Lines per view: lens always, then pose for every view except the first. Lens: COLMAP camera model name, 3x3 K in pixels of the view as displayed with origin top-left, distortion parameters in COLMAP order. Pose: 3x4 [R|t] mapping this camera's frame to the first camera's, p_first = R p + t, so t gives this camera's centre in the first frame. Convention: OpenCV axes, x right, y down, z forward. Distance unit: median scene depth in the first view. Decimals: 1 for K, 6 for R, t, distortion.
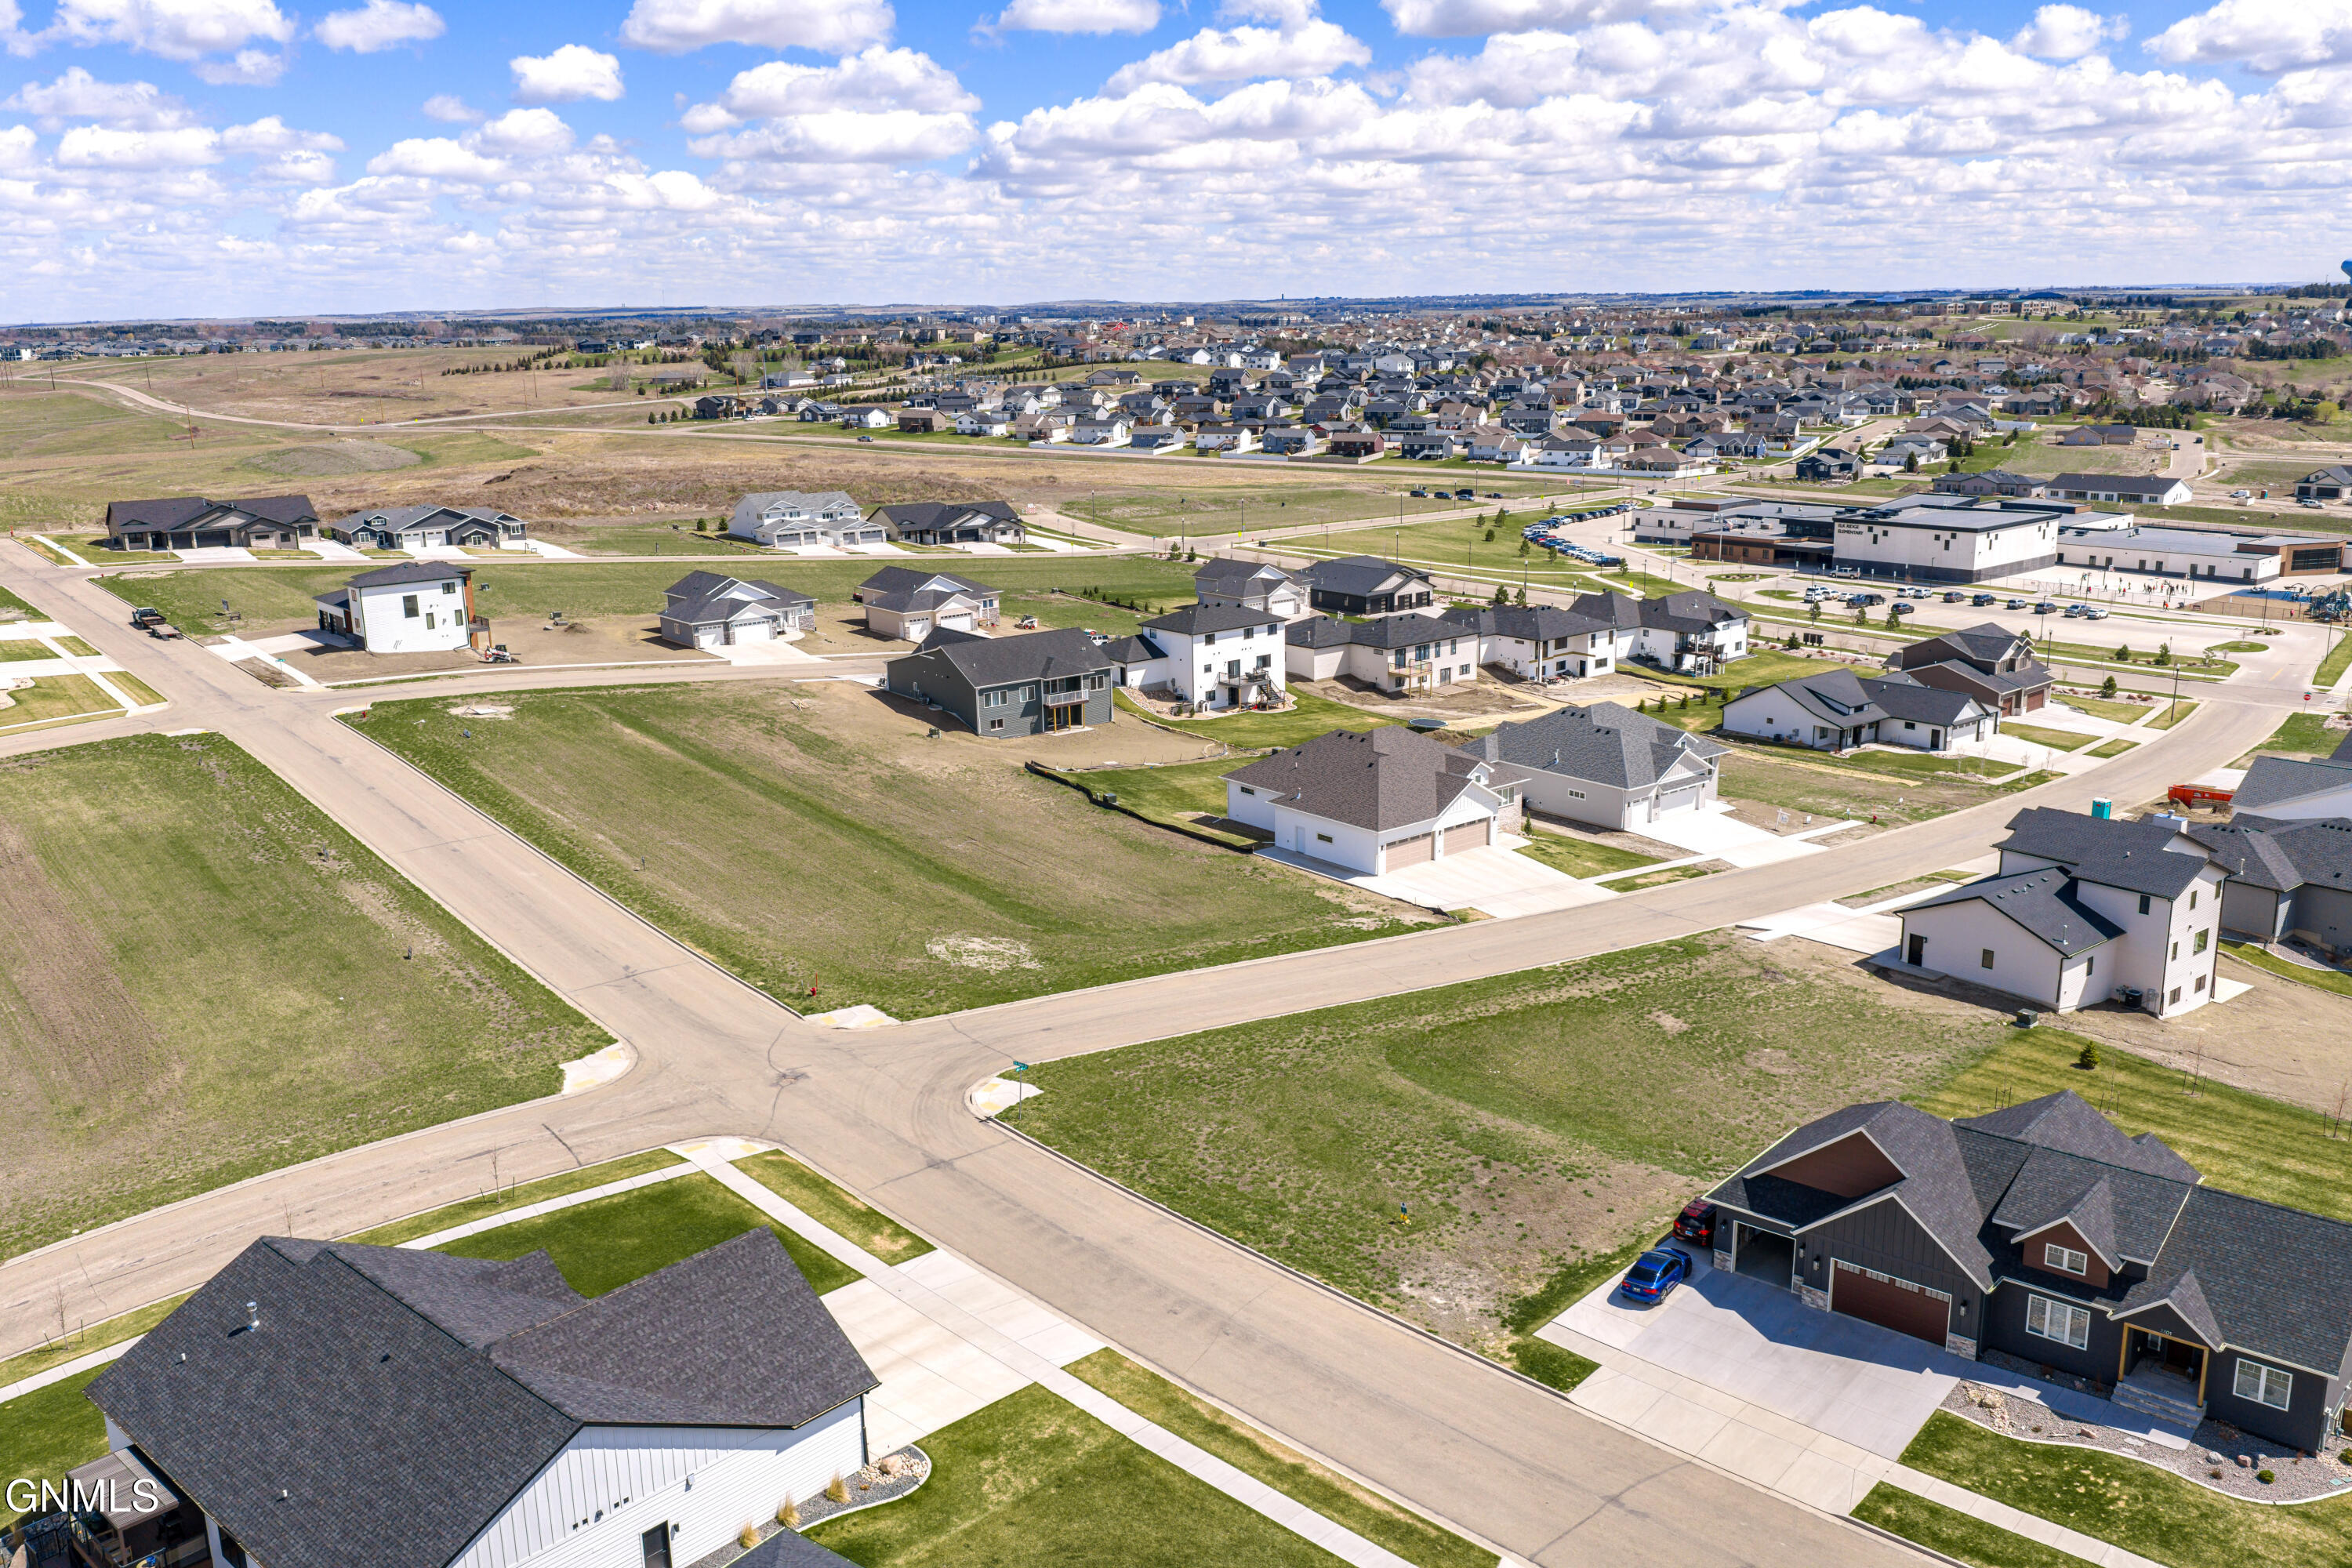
lens RADIAL K [[1944.8, 0, 1172.9], [0, 1944.8, 765.4], [0, 0, 1]] dist [0.025145, -0.052744]
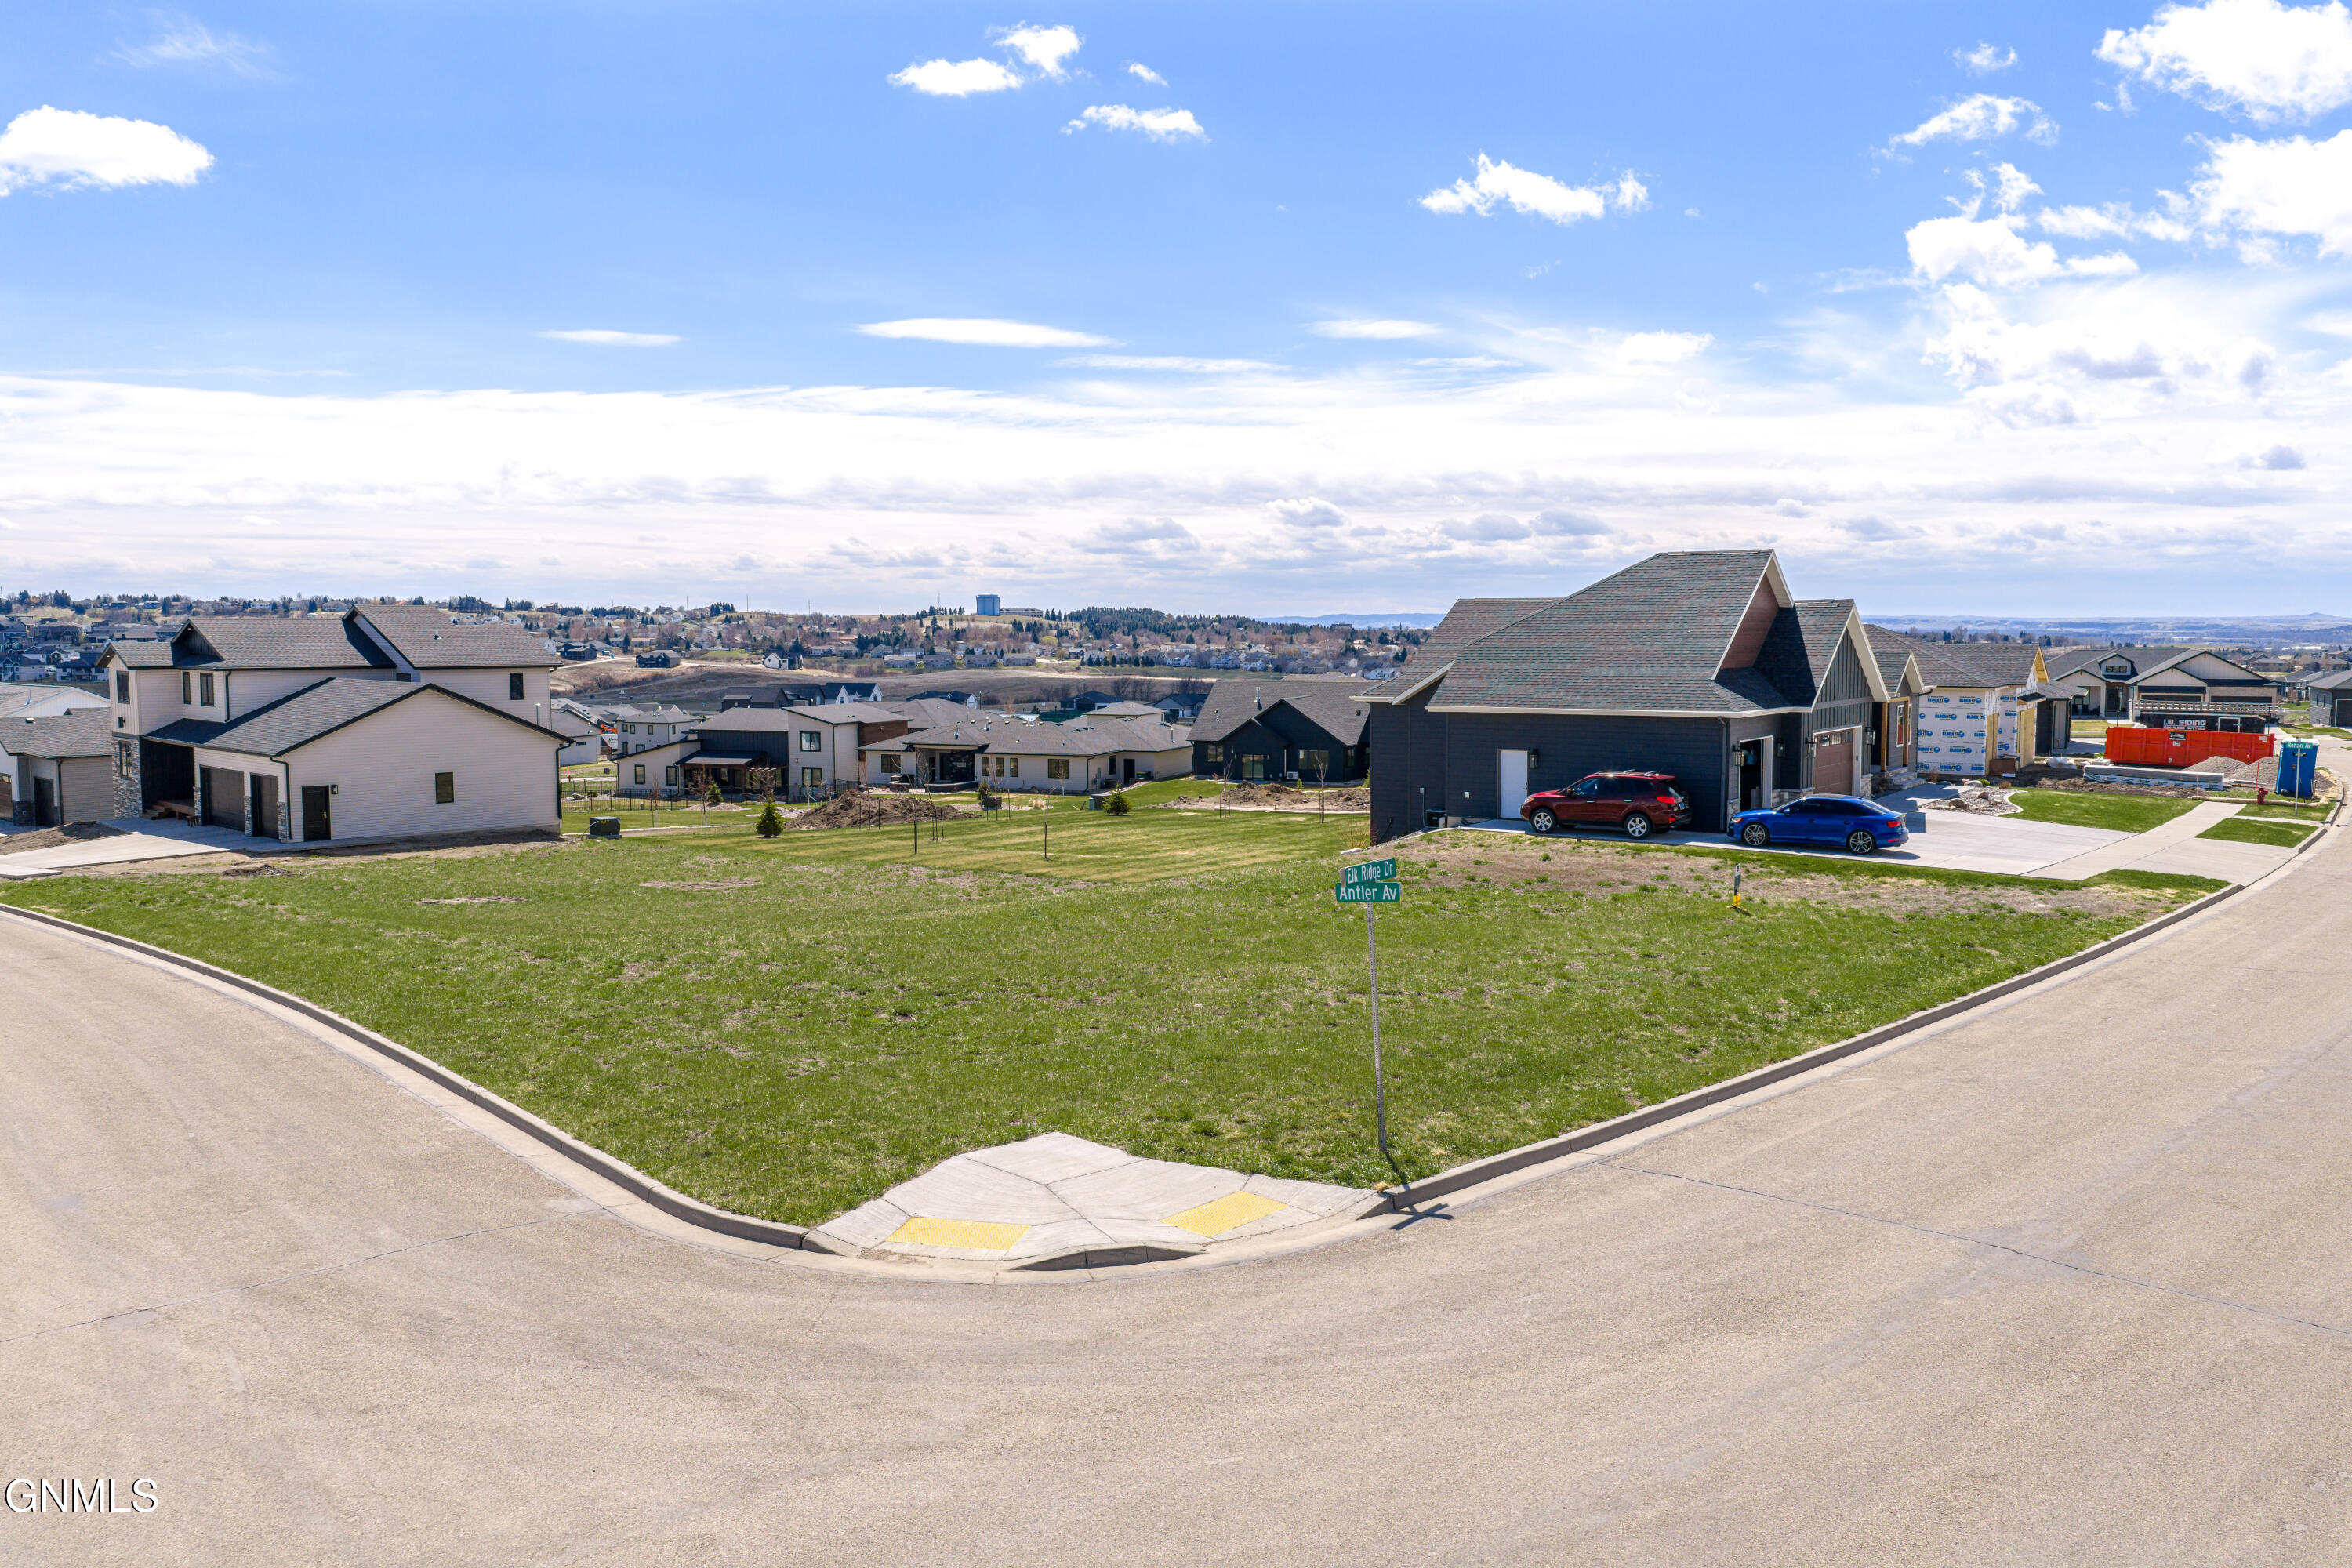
lens RADIAL K [[1937.6, 0, 1174.9], [0, 1937.6, 793.7], [0, 0, 1]] dist [0.021014, -0.038628]
pose [[-0.109085, -0.067779, 0.991719, -0.190772], [0.233830, 0.967927, 0.091873, 0.085260], [-0.966139, 0.241916, -0.089738, 0.718673]]
